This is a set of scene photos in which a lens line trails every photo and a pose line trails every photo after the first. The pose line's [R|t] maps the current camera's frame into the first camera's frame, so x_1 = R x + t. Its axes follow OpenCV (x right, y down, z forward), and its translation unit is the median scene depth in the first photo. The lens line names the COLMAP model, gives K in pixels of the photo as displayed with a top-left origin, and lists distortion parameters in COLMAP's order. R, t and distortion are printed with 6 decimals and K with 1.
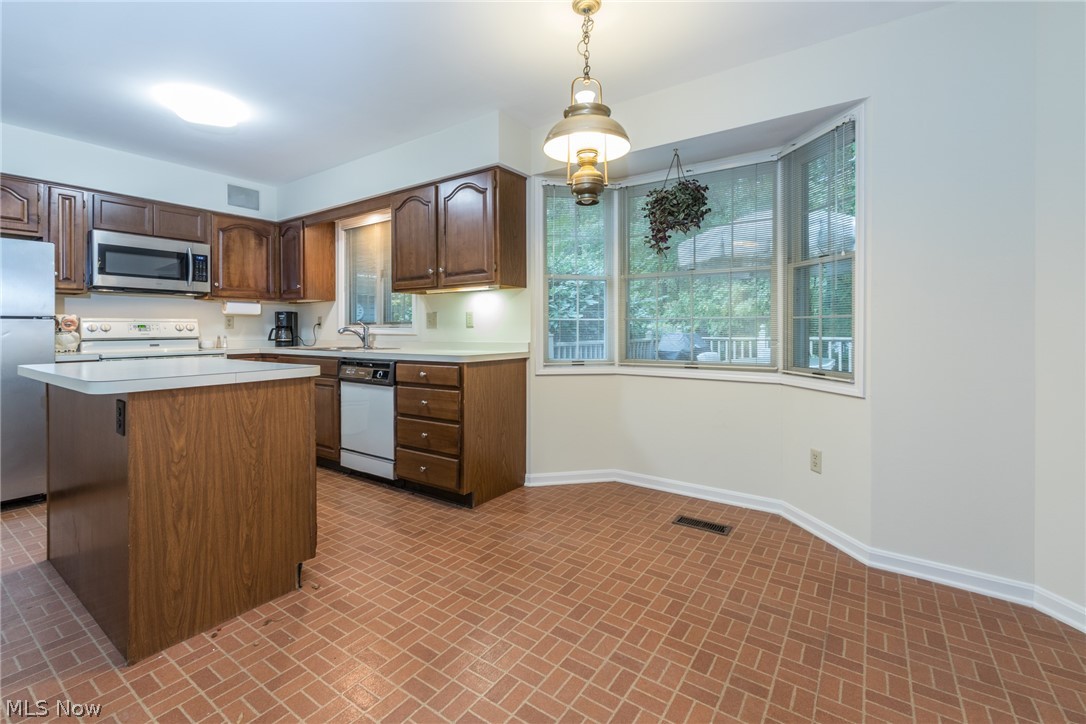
lens RADIAL K [[469.5, 0, 527.9], [0, 469.5, 348.3], [0, 0, 1]] dist [0.000227, -0.000373]
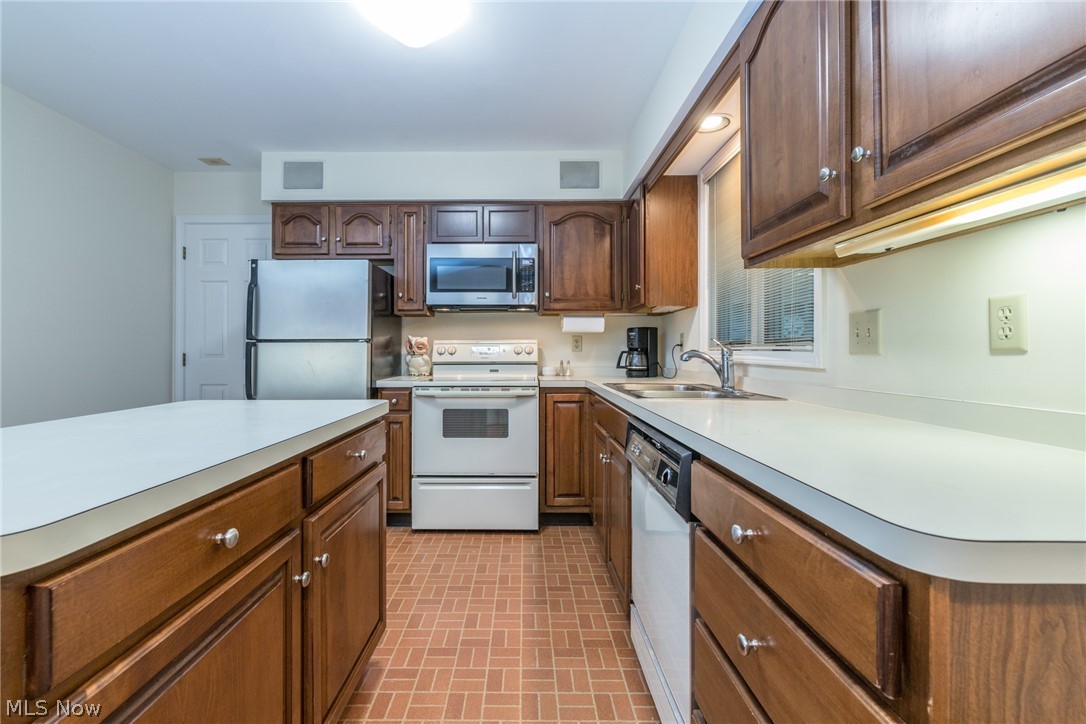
lens RADIAL K [[469.5, 0, 527.9], [0, 469.5, 348.3], [0, 0, 1]] dist [0.000227, -0.000373]
pose [[0.587520, -0.002373, -0.809206, -0.058132], [-0.032806, 0.999104, -0.026748, -0.026777], [0.808545, 0.042262, 0.586915, 0.539265]]
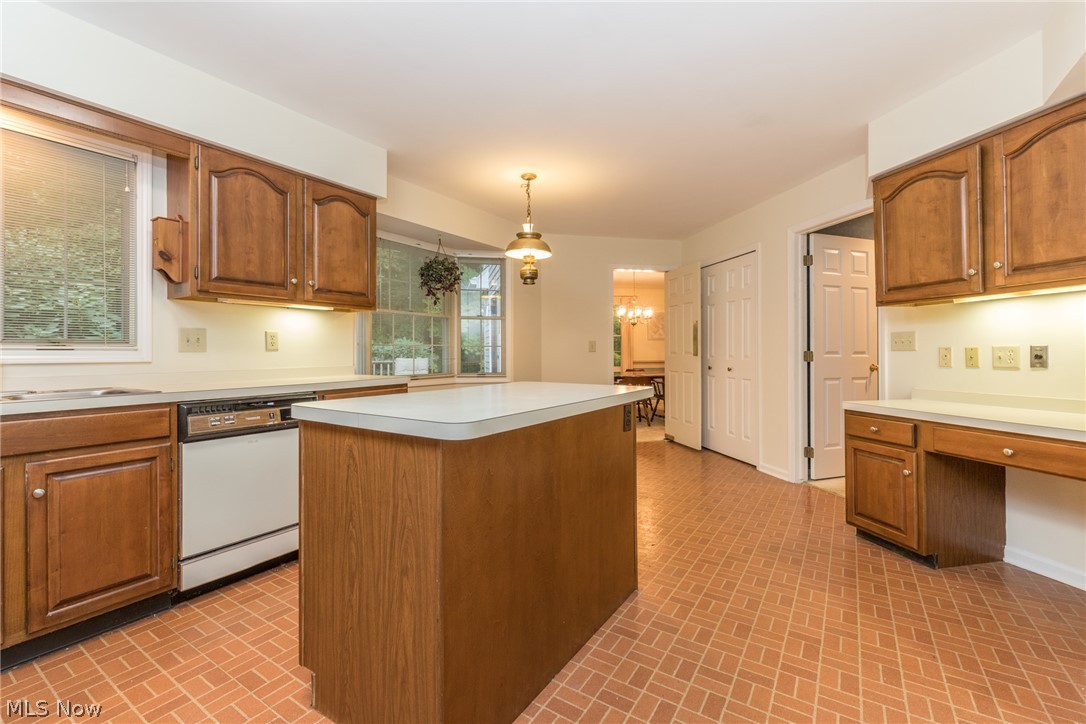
lens RADIAL K [[469.5, 0, 527.9], [0, 469.5, 348.3], [0, 0, 1]] dist [0.000227, -0.000373]
pose [[-0.021278, 0.008248, 0.999740, -0.839093], [0.042027, 0.999089, -0.007349, -0.020347], [-0.998890, 0.041860, -0.021605, 0.507511]]
